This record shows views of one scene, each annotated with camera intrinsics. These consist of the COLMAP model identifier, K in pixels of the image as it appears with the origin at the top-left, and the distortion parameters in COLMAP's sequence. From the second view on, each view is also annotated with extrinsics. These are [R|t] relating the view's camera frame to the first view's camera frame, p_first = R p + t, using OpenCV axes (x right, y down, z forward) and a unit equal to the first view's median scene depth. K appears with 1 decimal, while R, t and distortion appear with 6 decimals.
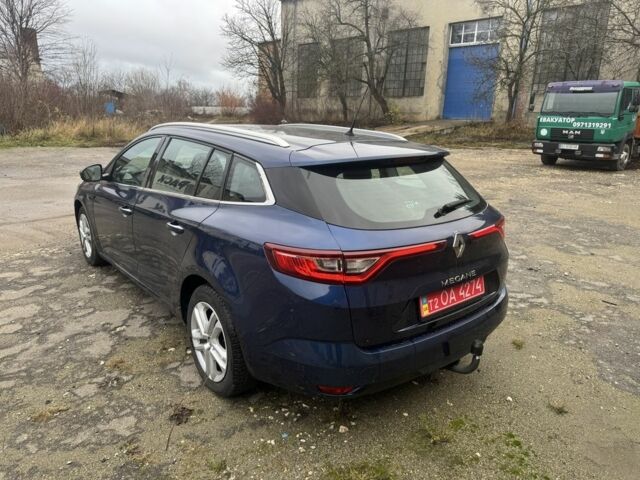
lens RADIAL K [[448.4, 0, 316.5], [0, 448.4, 235.8], [0, 0, 1]] dist [0.030181, -0.037225]
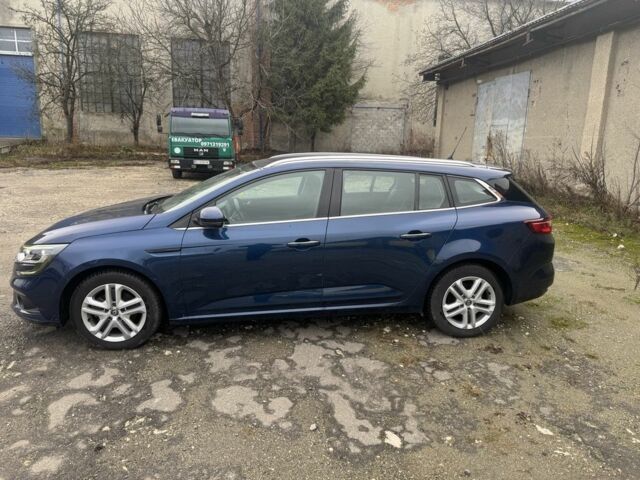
lens RADIAL K [[448.4, 0, 318.7], [0, 448.4, 242.1], [0, 0, 1]] dist [0.030181, -0.037225]
pose [[0.517603, -0.192117, 0.833774, -0.335321], [0.209382, 0.973278, 0.094279, -0.039130], [-0.829606, 0.125778, 0.543997, 0.118545]]
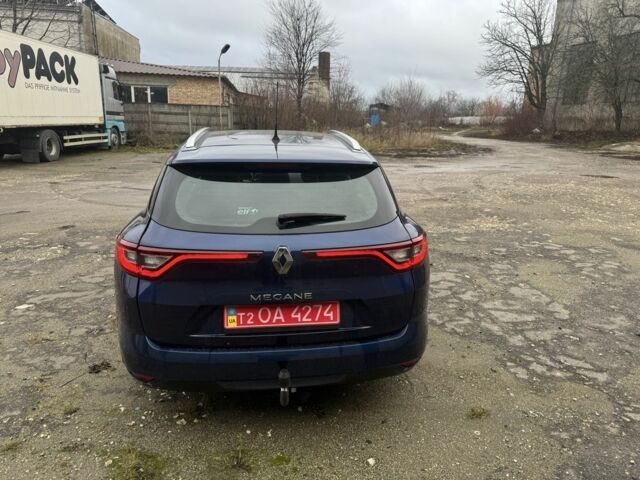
lens RADIAL K [[448.4, 0, 321.5], [0, 448.4, 237.2], [0, 0, 1]] dist [0.030181, -0.037225]
pose [[0.852322, 0.125960, -0.507623, 0.146367], [-0.135601, 0.990598, 0.018124, -0.009125], [0.505133, 0.053387, 0.861389, 0.046184]]
